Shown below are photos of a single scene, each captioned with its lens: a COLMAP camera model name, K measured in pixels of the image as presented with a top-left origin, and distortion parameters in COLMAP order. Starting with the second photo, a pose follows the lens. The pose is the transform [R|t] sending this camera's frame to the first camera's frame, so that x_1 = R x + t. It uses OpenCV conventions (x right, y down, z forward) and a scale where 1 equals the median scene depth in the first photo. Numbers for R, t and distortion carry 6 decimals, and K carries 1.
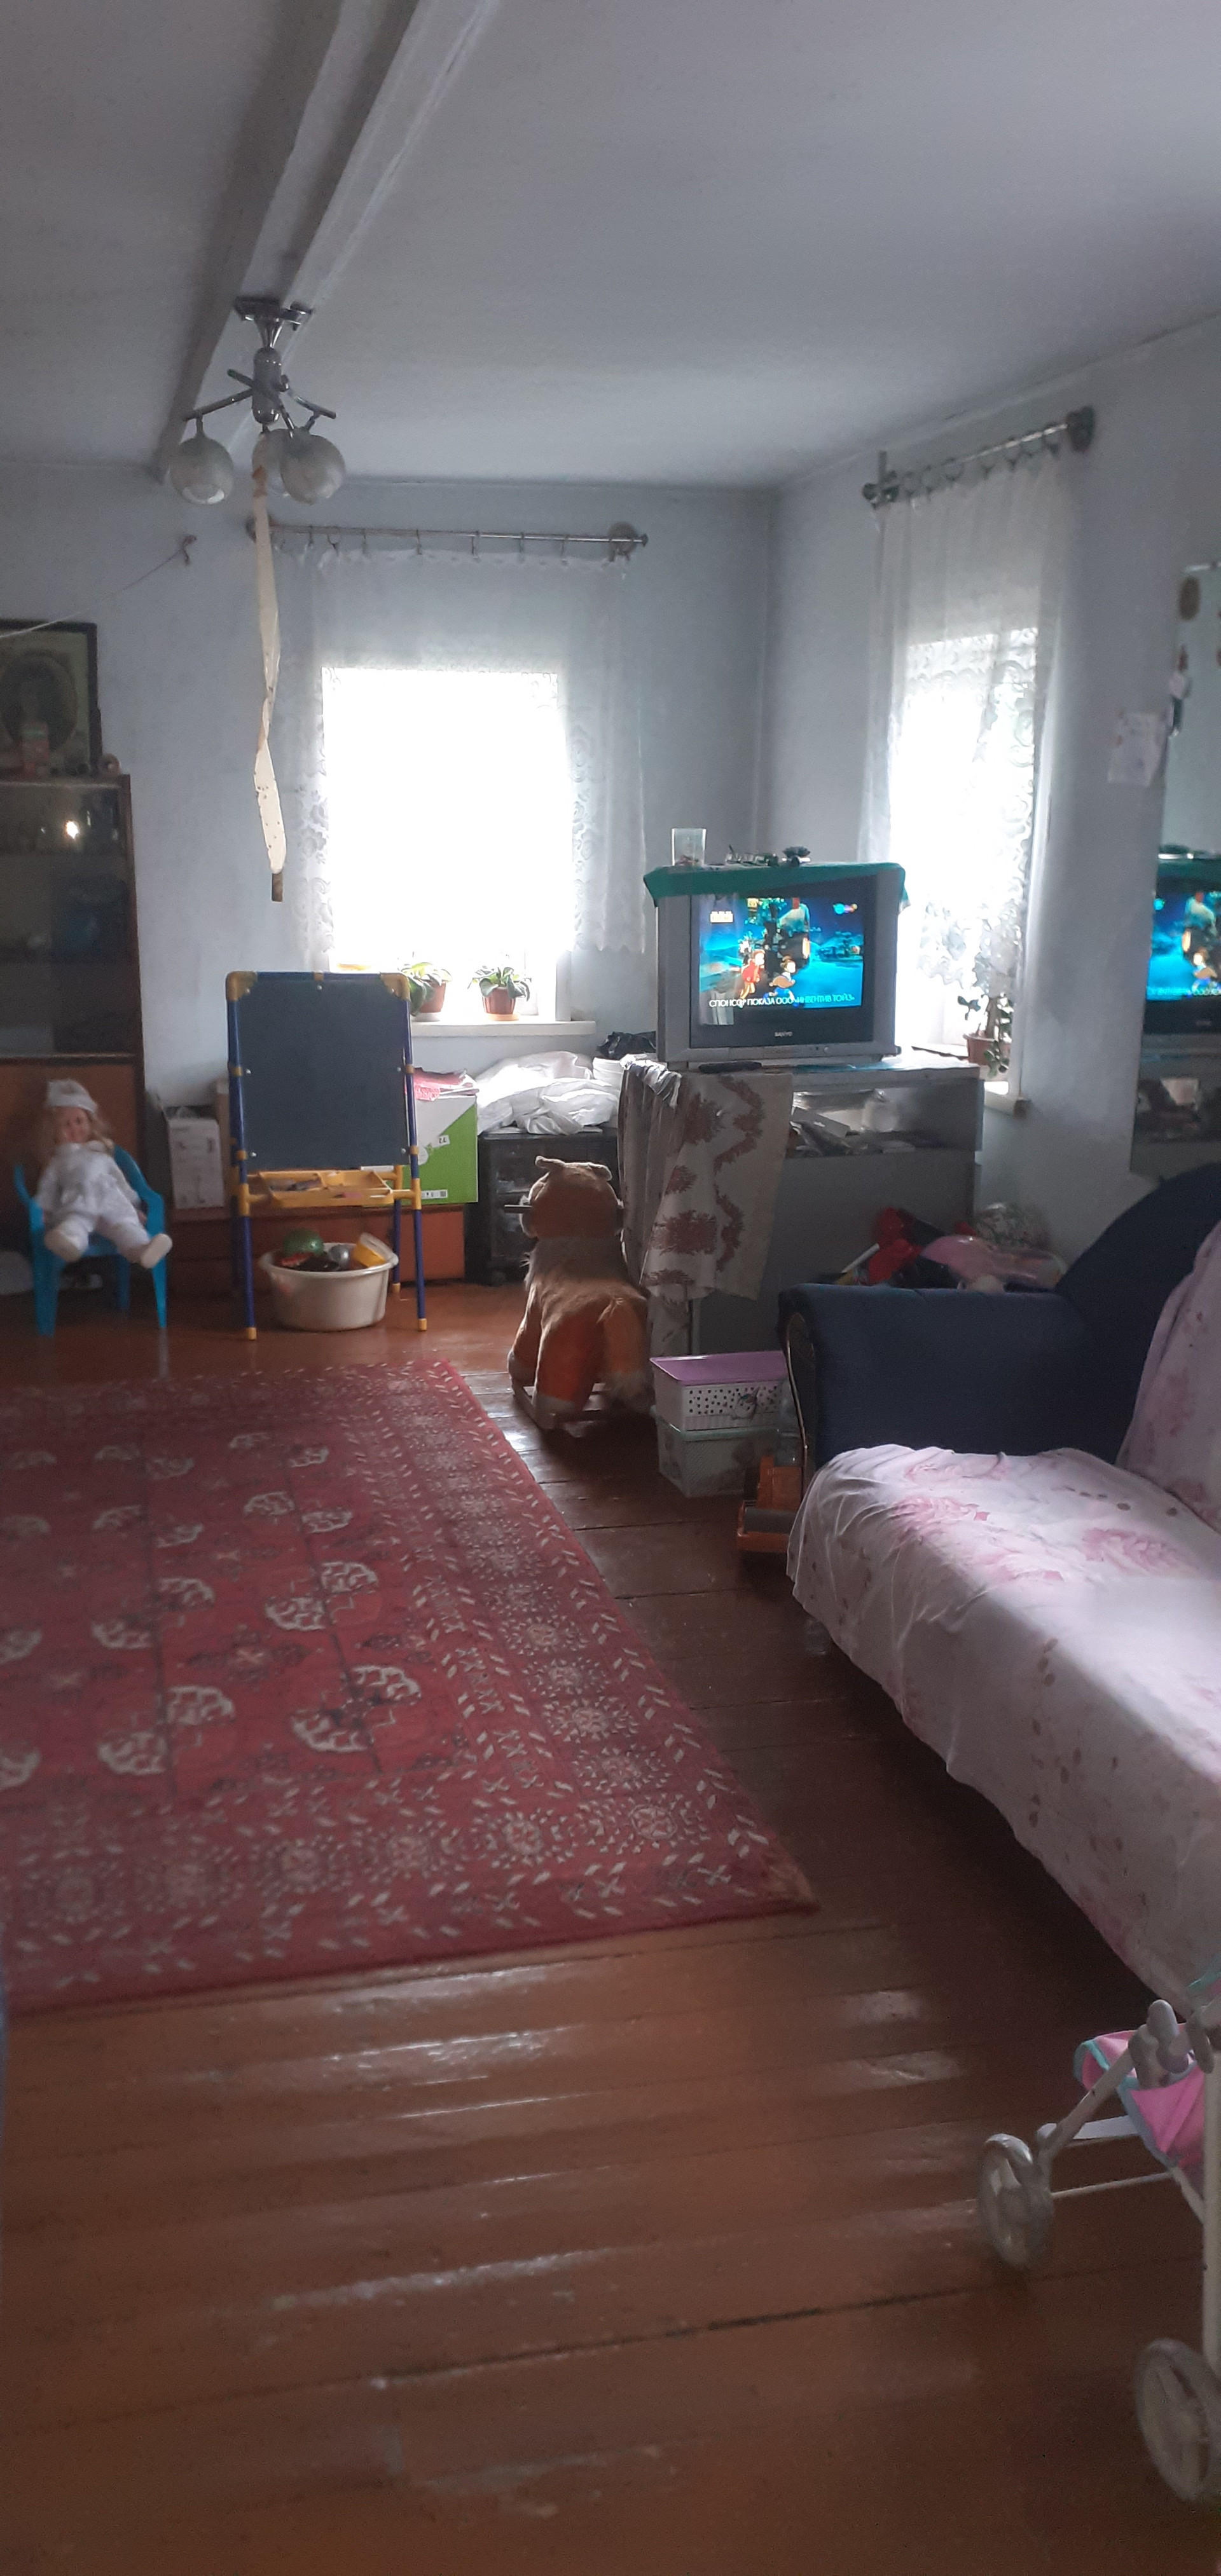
lens RADIAL K [[1986.2, 0, 518.6], [0, 1986.2, 1335.8], [0, 0, 1]] dist [0.079288, -0.224662]
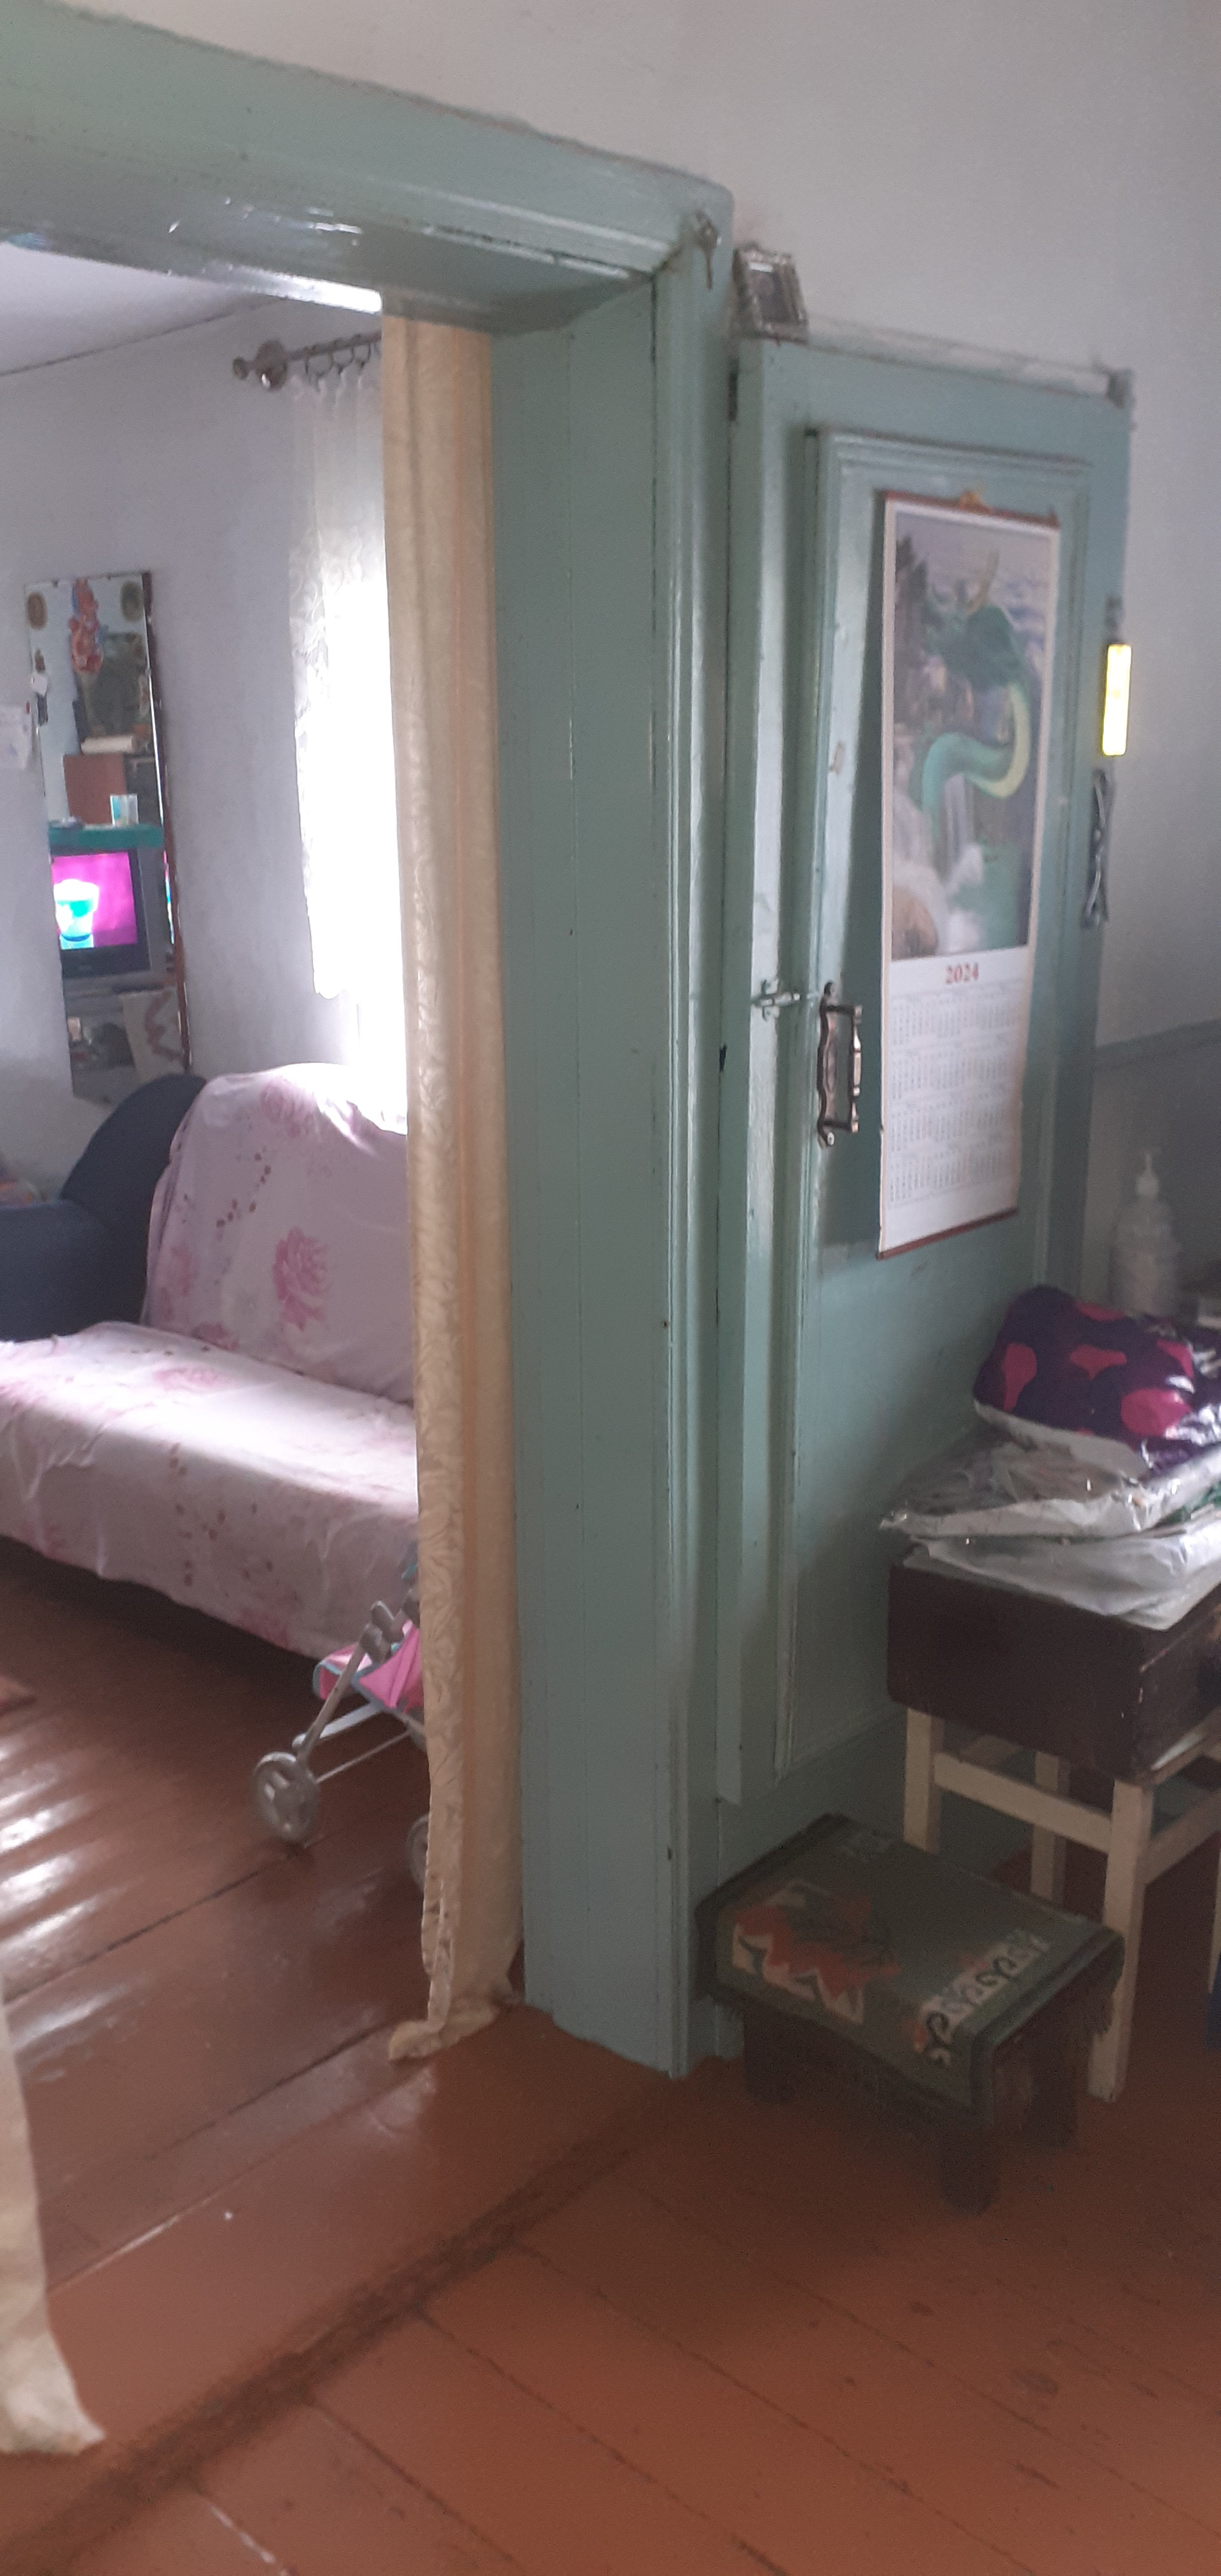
lens RADIAL K [[1986.2, 0, 518.6], [0, 1986.2, 1335.8], [0, 0, 1]] dist [0.079288, -0.224662]
pose [[0.819690, -0.186425, 0.541622, -0.197368], [0.176032, 0.981783, 0.071521, 0.024785], [-0.545088, 0.036718, 0.837574, -0.173915]]
